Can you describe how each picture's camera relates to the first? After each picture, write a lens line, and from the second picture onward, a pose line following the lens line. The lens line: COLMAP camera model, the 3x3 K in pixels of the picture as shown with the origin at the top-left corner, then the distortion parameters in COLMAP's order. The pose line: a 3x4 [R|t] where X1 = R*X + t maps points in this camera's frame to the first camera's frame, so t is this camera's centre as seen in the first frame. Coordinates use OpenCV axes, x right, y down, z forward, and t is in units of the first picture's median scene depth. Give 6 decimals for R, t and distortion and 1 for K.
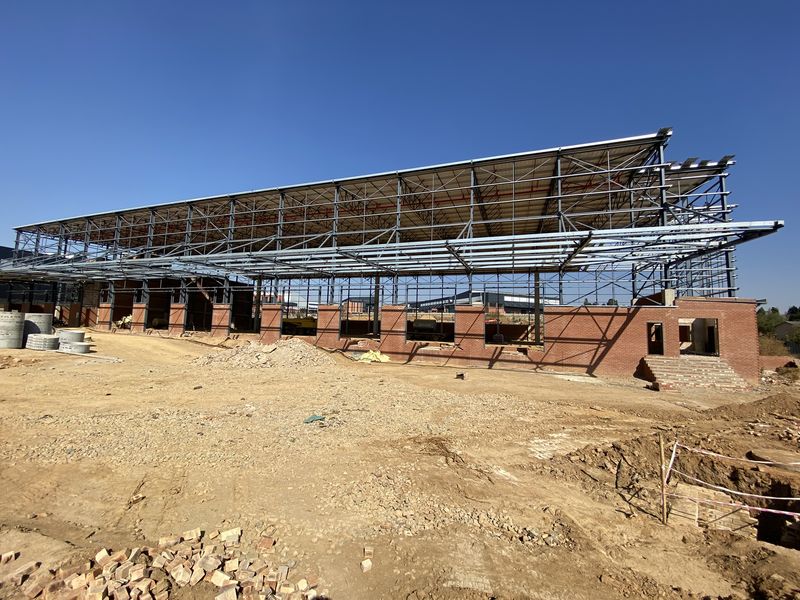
lens RADIAL K [[313.9, 0, 400.0], [0, 313.9, 300.0], [0, 0, 1]] dist [0.001509, -0.013098]
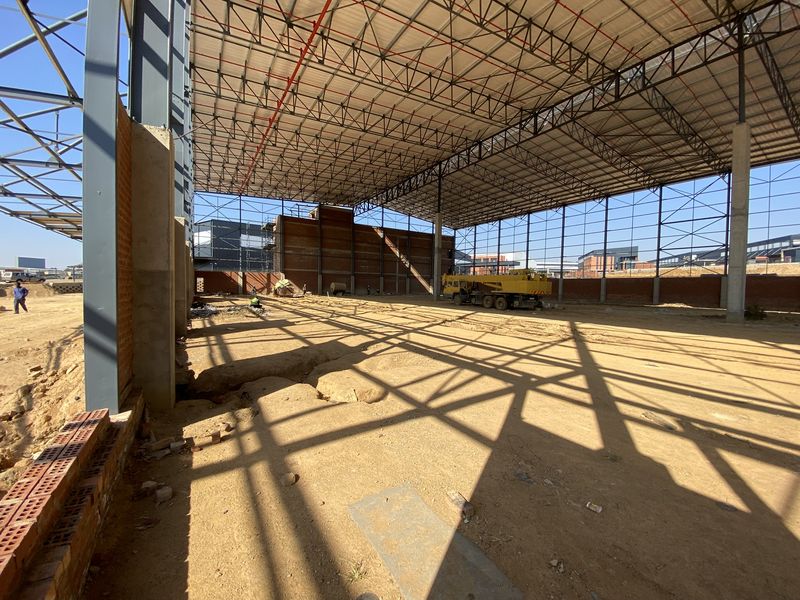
lens RADIAL K [[317.9, 0, 400.0], [0, 317.9, 300.0], [0, 0, 1]] dist [-0.025040, -0.000238]
pose [[0.774865, 0.014653, -0.631956, -0.159261], [0.056960, 0.994046, 0.092889, 0.055238], [0.629555, -0.107973, 0.769417, 0.598787]]
